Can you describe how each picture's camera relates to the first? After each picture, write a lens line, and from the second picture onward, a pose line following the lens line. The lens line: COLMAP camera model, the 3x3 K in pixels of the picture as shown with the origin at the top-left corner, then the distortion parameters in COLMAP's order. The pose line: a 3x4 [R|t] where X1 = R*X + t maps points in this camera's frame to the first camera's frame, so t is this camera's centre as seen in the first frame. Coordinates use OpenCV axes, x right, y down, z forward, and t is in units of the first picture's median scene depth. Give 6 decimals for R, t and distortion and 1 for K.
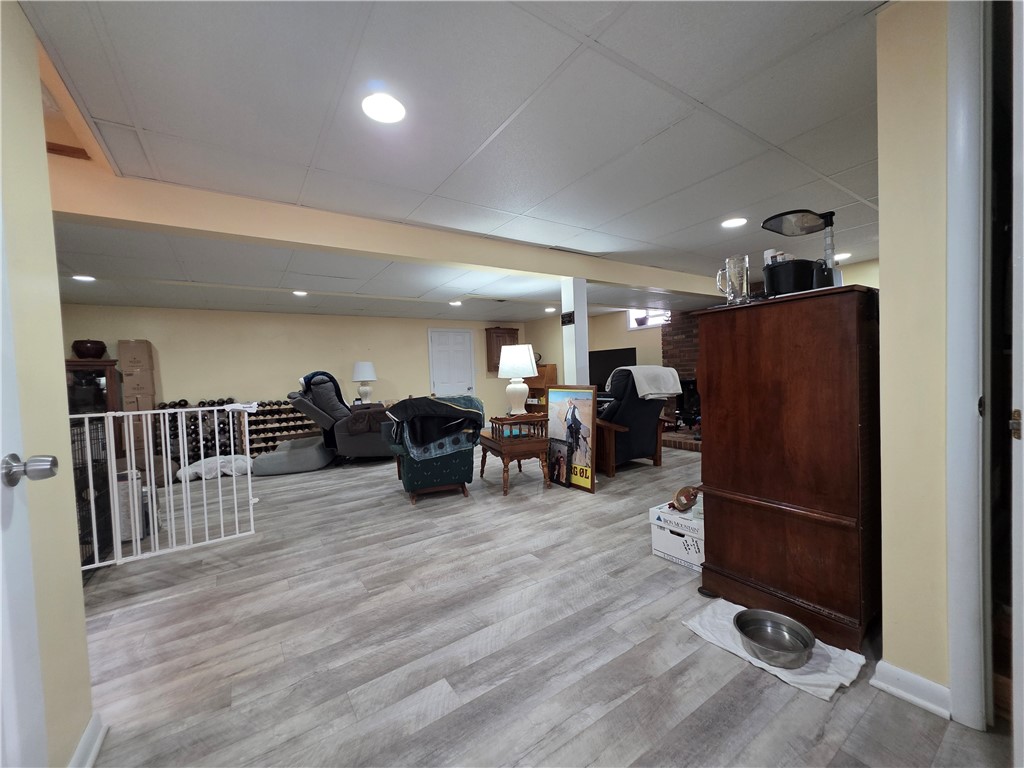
lens RADIAL K [[409.6, 0, 512.0], [0, 409.6, 384.0], [0, 0, 1]] dist [-0.002479, -0.000099]
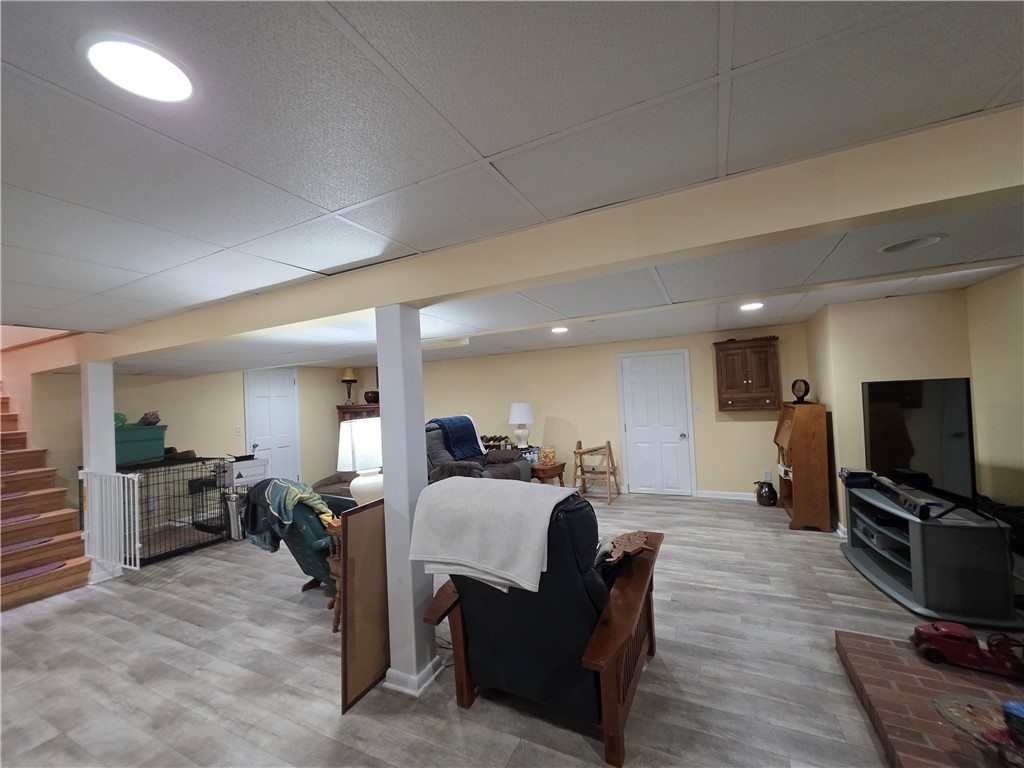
lens RADIAL K [[409.6, 0, 512.0], [0, 409.6, 384.0], [0, 0, 1]] dist [-0.002479, -0.000099]
pose [[0.497931, -0.010951, -0.867147, 0.924174], [0.003292, 0.999937, -0.010738, -0.183640], [0.867210, 0.002492, 0.497936, 1.107248]]
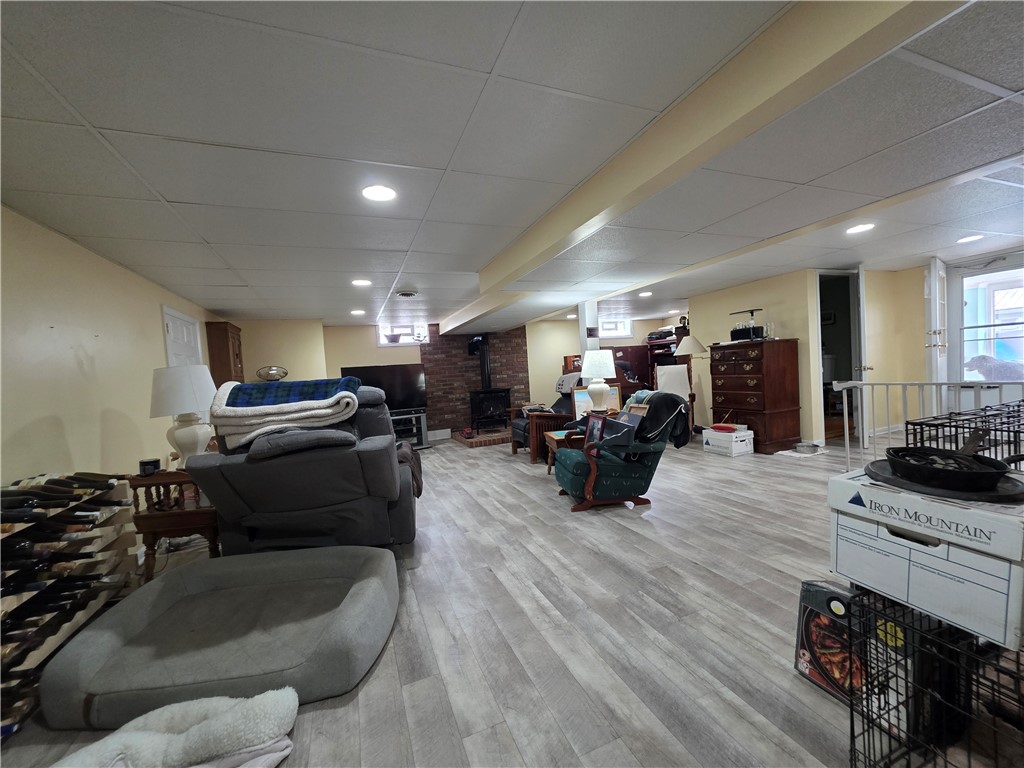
lens RADIAL K [[409.6, 0, 512.0], [0, 409.6, 384.0], [0, 0, 1]] dist [-0.002479, -0.000099]
pose [[0.215659, -0.001298, 0.976468, -1.478039], [0.084838, 0.996243, -0.017412, -0.001141], [-0.972776, 0.086596, 0.214958, 1.267032]]
